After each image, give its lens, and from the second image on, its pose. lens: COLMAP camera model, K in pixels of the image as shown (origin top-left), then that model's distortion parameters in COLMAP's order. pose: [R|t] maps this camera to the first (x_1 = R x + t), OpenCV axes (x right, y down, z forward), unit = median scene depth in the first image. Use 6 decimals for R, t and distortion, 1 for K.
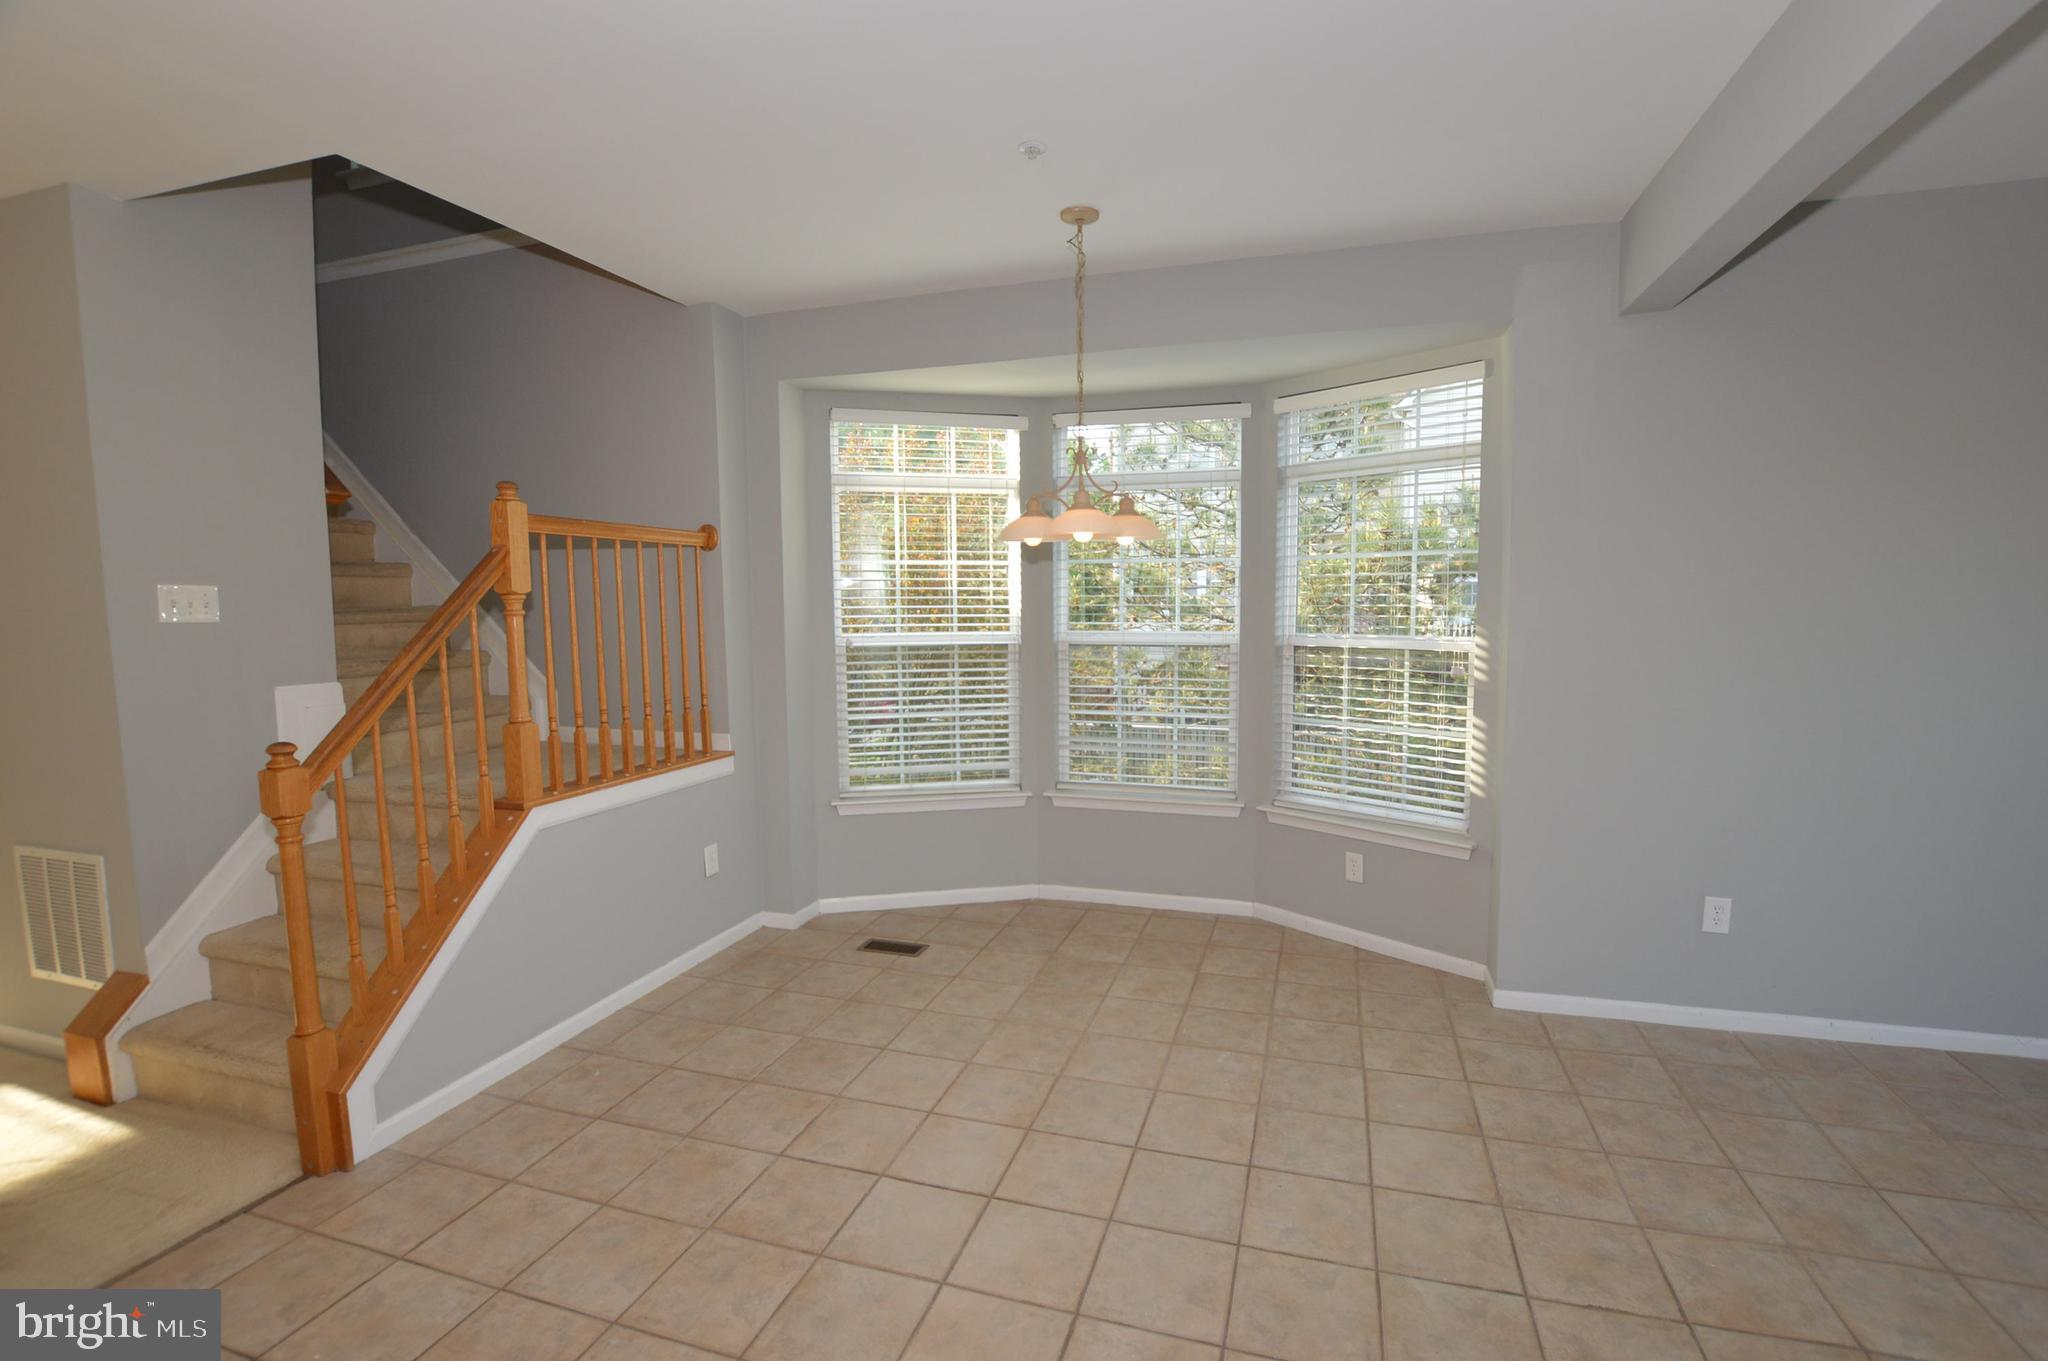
lens RADIAL K [[913.0, 0, 1017.3], [0, 913.0, 671.9], [0, 0, 1]] dist [-0.032432, 0.003430]
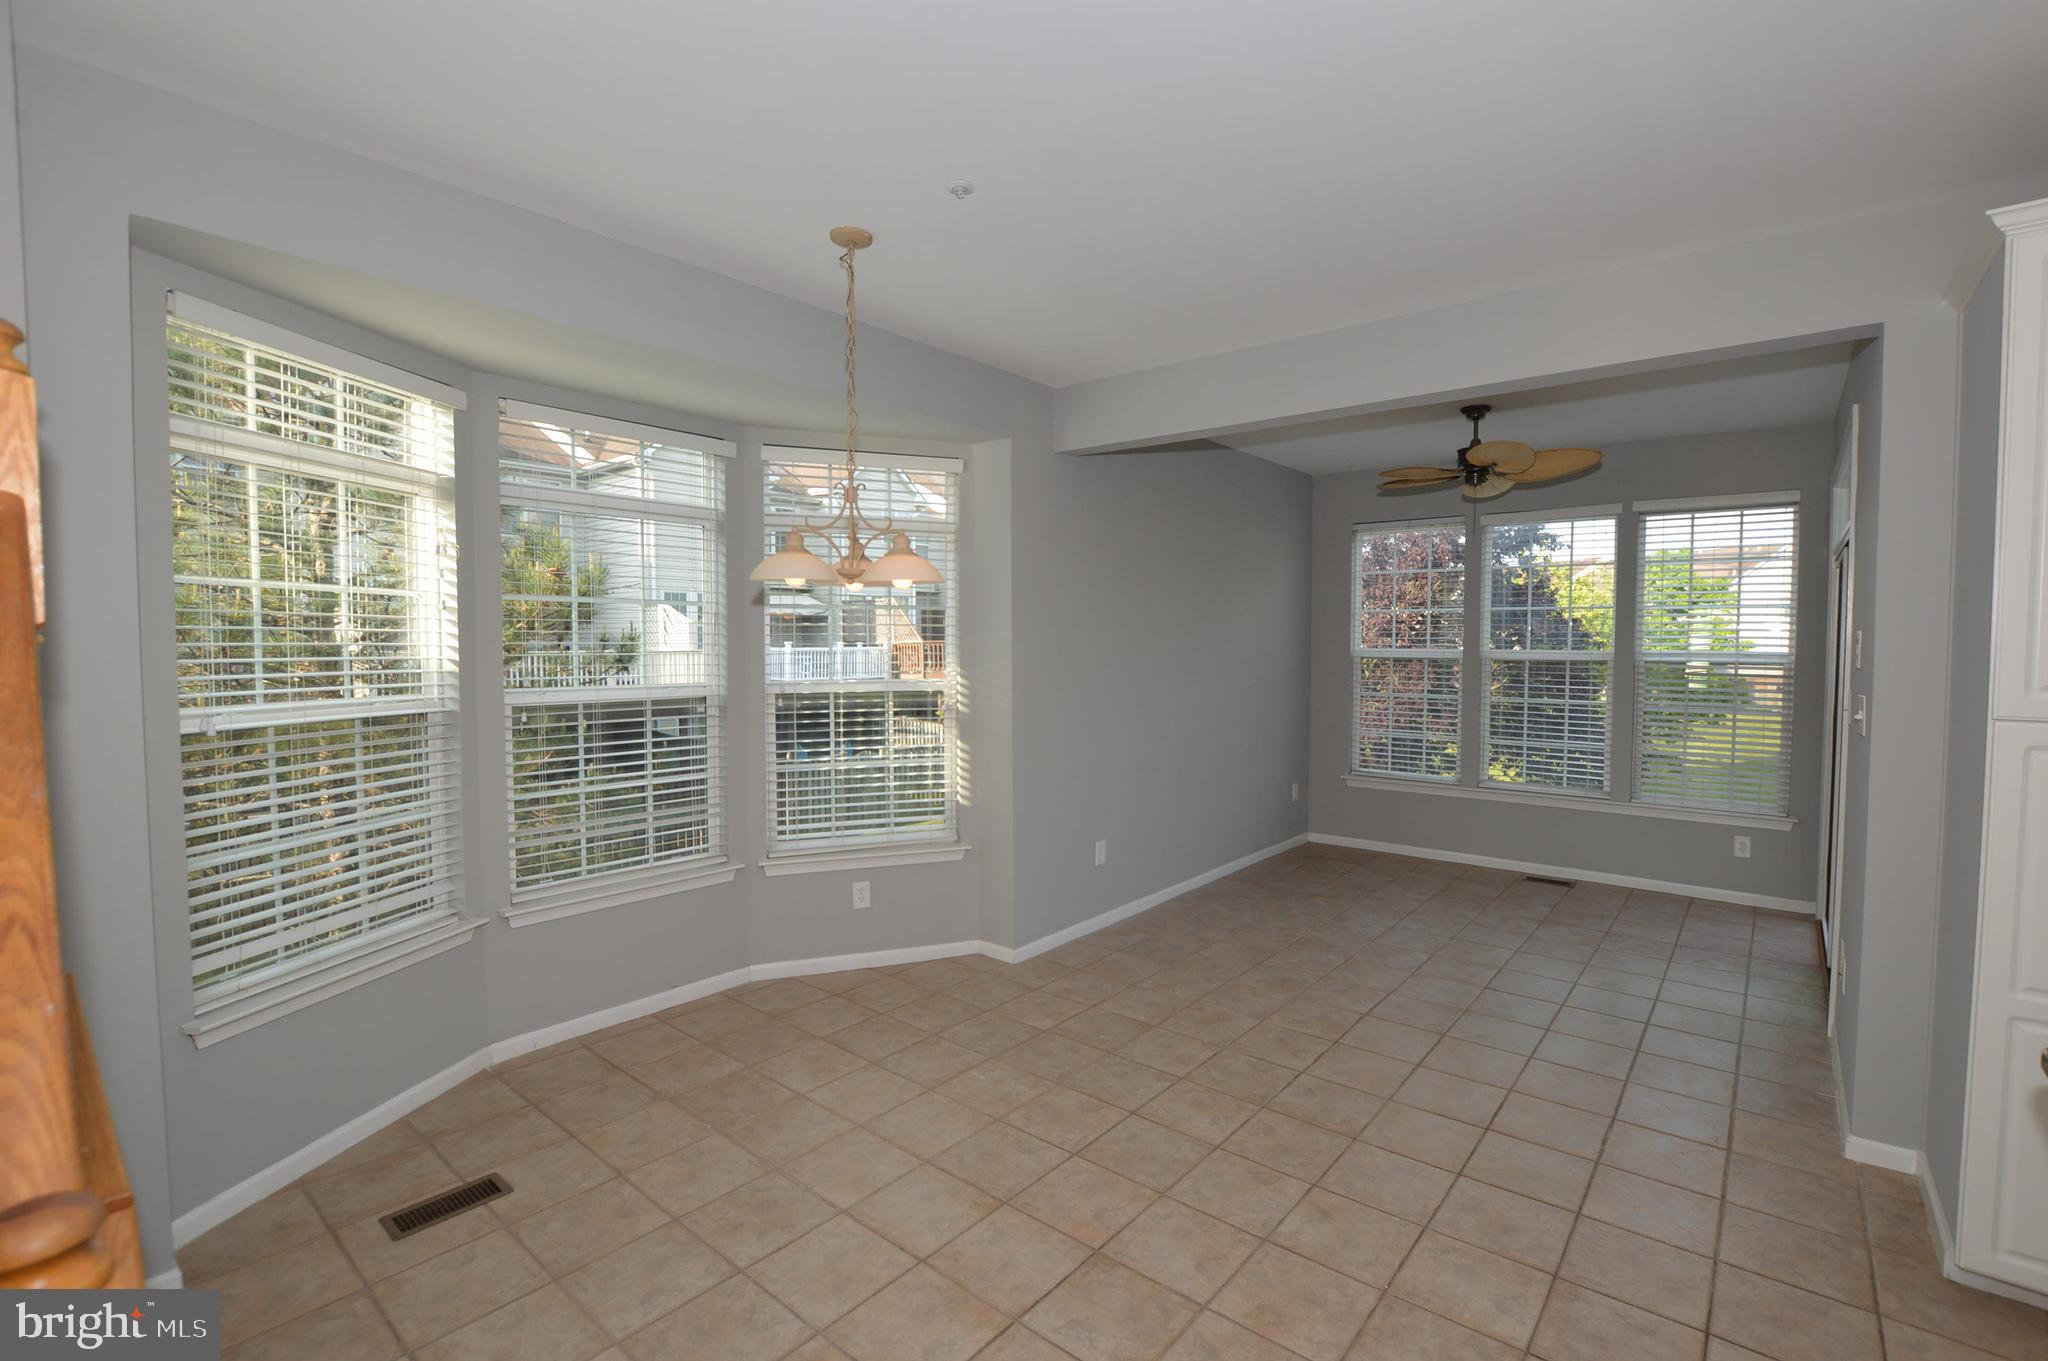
lens RADIAL K [[913.0, 0, 1074.1], [0, 913.0, 683.6], [0, 0, 1]] dist [-0.032432, 0.003430]
pose [[0.367547, -0.039023, 0.929186, -0.563512], [0.071018, 0.997380, 0.013795, -0.034862], [-0.927290, 0.060919, 0.369355, 0.370623]]
